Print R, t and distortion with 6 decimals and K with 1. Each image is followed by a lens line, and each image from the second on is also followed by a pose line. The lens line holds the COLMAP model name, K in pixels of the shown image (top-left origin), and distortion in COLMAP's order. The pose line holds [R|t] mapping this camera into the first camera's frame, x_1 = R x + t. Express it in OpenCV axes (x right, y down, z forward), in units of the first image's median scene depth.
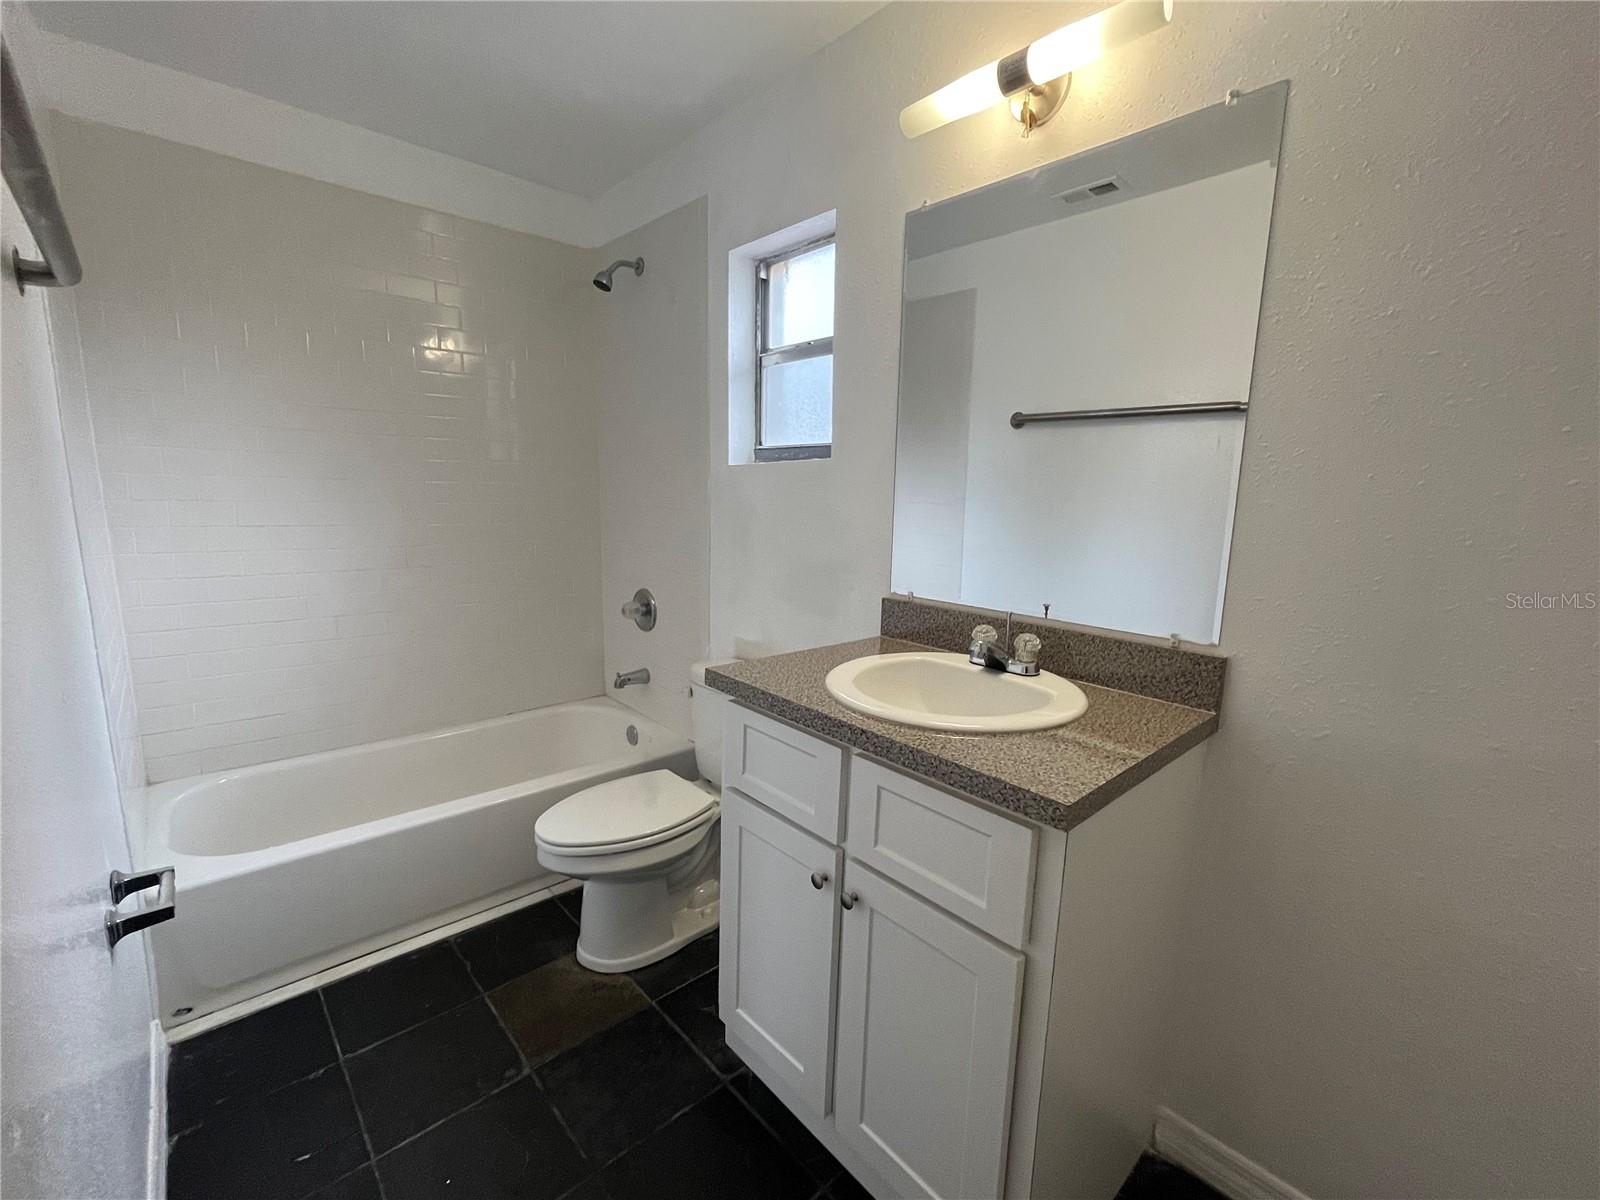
lens RADIAL K [[650.6, 0, 801.1], [0, 650.6, 594.9], [0, 0, 1]] dist [-0.003590, 0.000532]
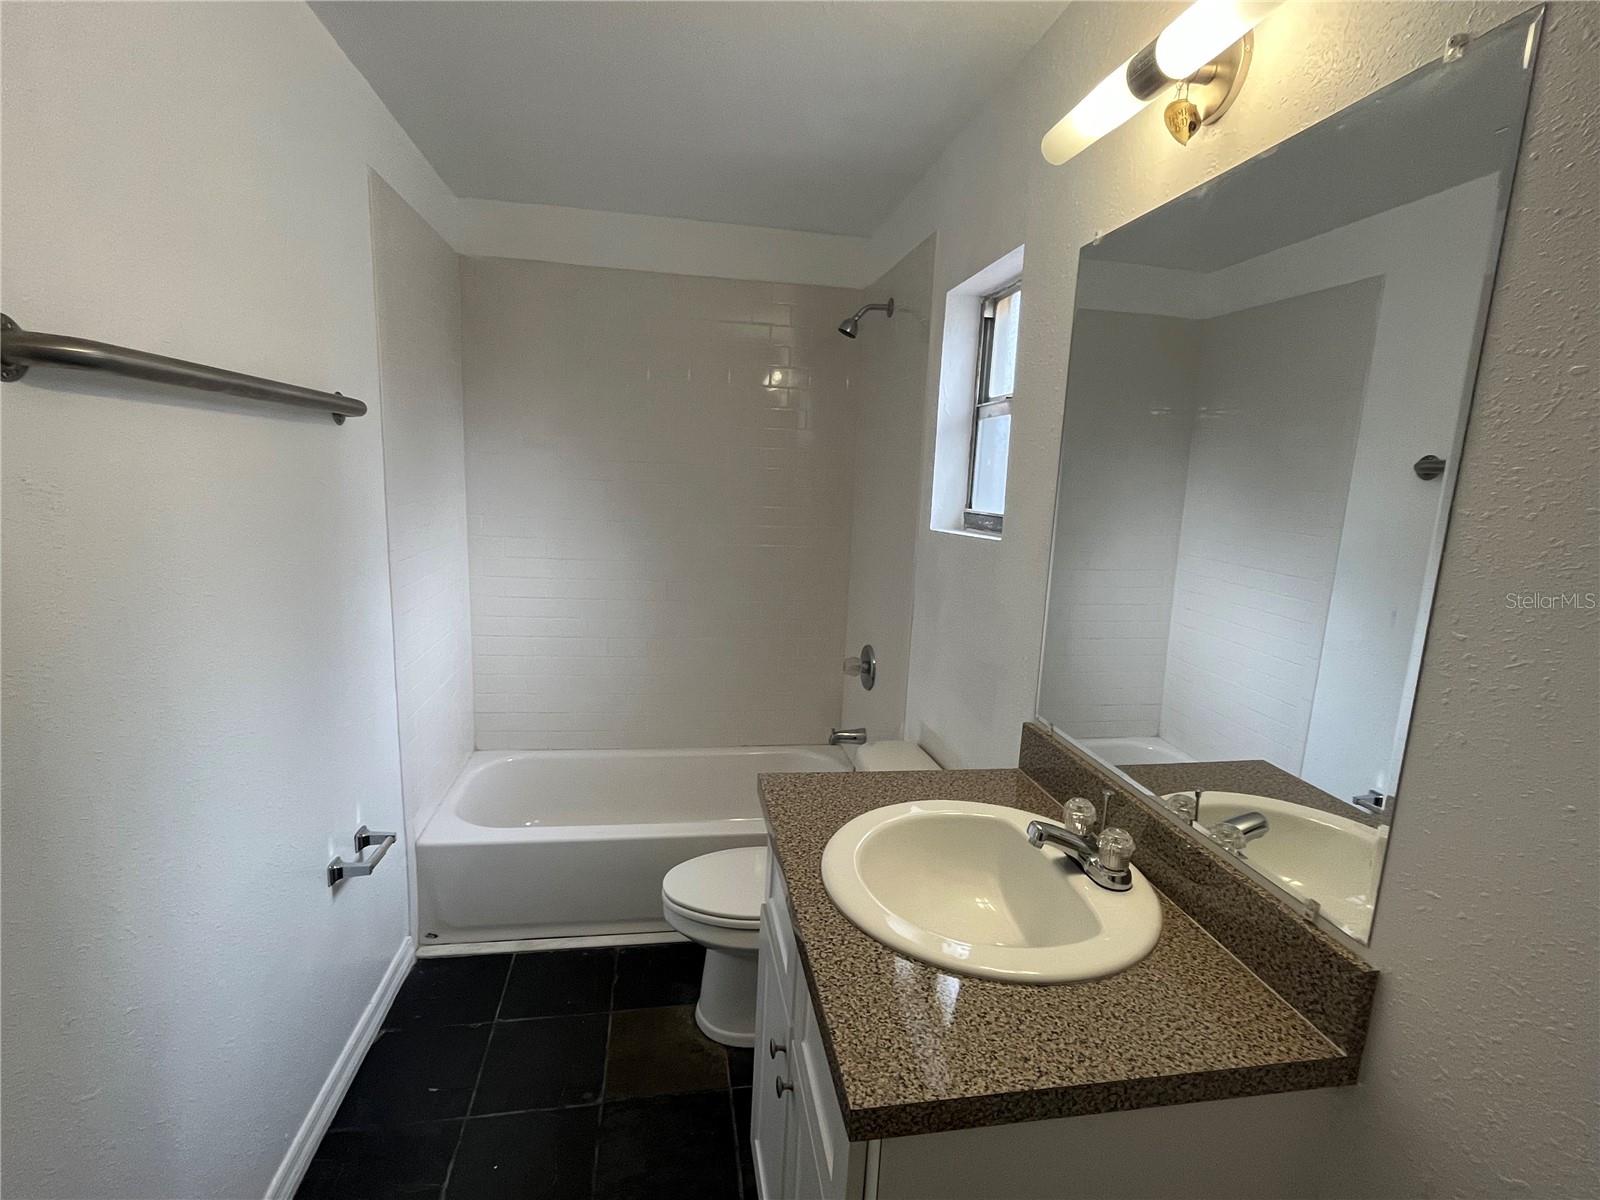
lens RADIAL K [[717.1, 0, 800.6], [0, 717.1, 603.0], [0, 0, 1]] dist [0.002662, 0.000090]
pose [[0.851237, 0.105343, -0.514099, 0.286668], [-0.112696, 0.993485, 0.016972, -0.109063], [0.512537, 0.043490, 0.857563, 0.080216]]
